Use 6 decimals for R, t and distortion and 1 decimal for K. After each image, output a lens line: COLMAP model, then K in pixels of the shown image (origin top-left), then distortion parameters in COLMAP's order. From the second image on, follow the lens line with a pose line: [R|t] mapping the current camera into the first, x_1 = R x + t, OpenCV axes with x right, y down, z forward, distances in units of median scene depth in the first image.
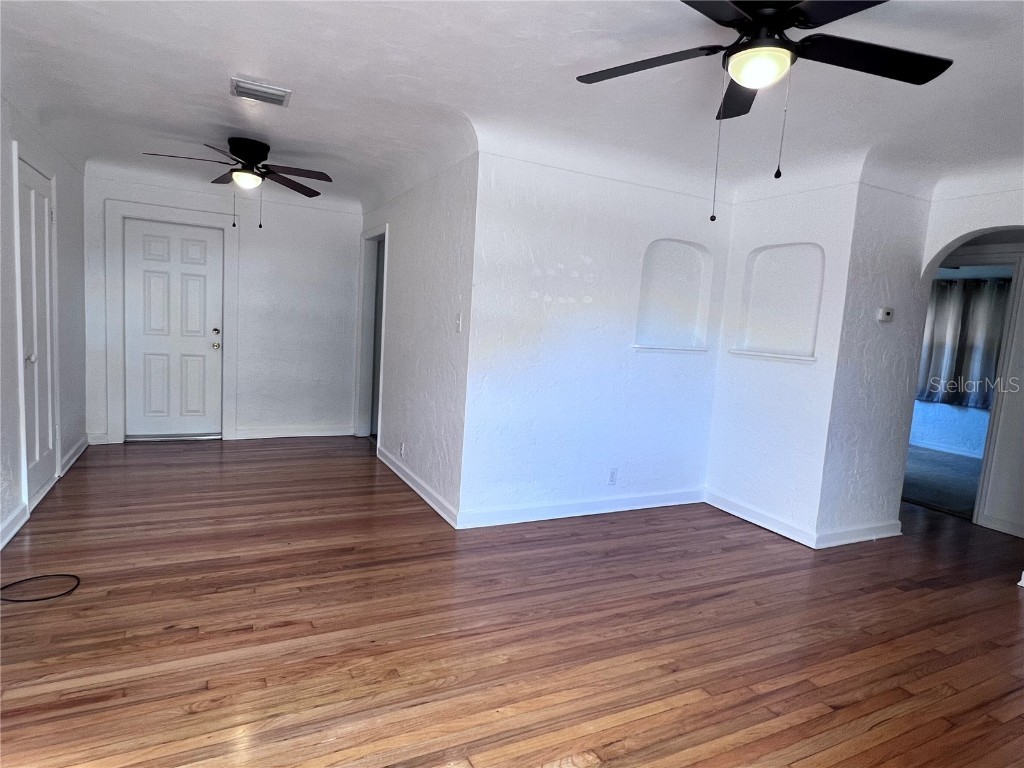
lens RADIAL K [[592.6, 0, 510.9], [0, 592.6, 383.6], [0, 0, 1]] dist [-0.002328, 0.000598]
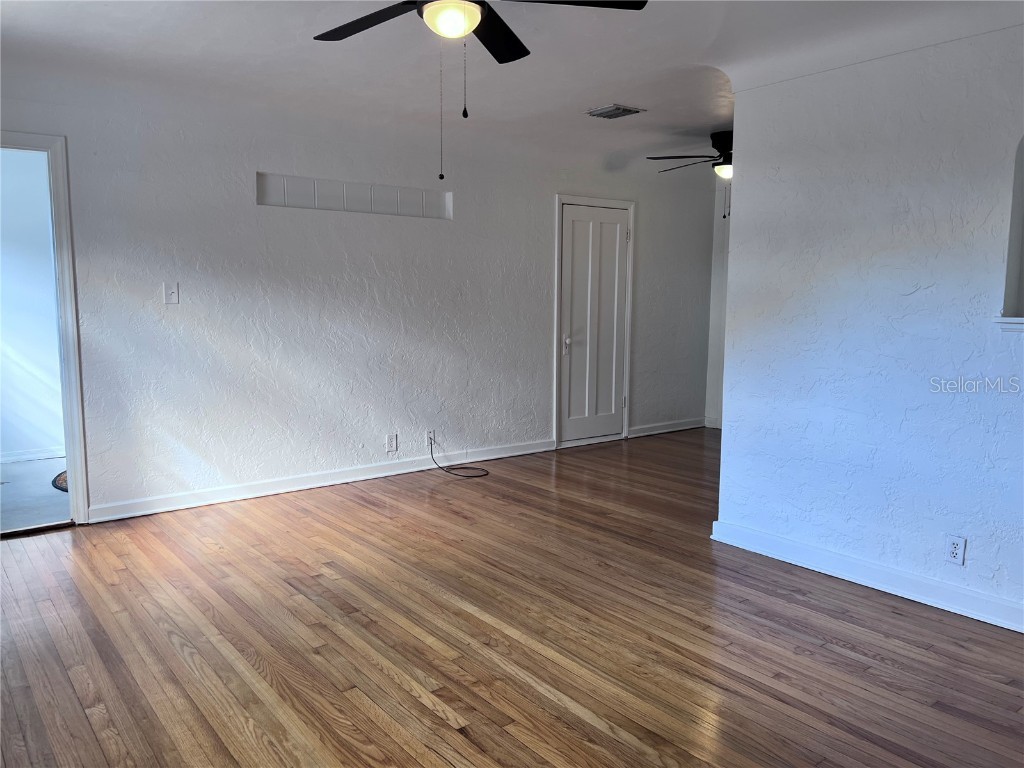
lens RADIAL K [[781.3, 0, 510.9], [0, 781.3, 385.5], [0, 0, 1]] dist [-0.002633, -0.001283]
pose [[0.195900, 0.052263, -0.979230, 1.166984], [-0.102584, 0.994192, 0.032539, 0.028186], [0.975244, 0.094078, 0.200123, 0.597271]]
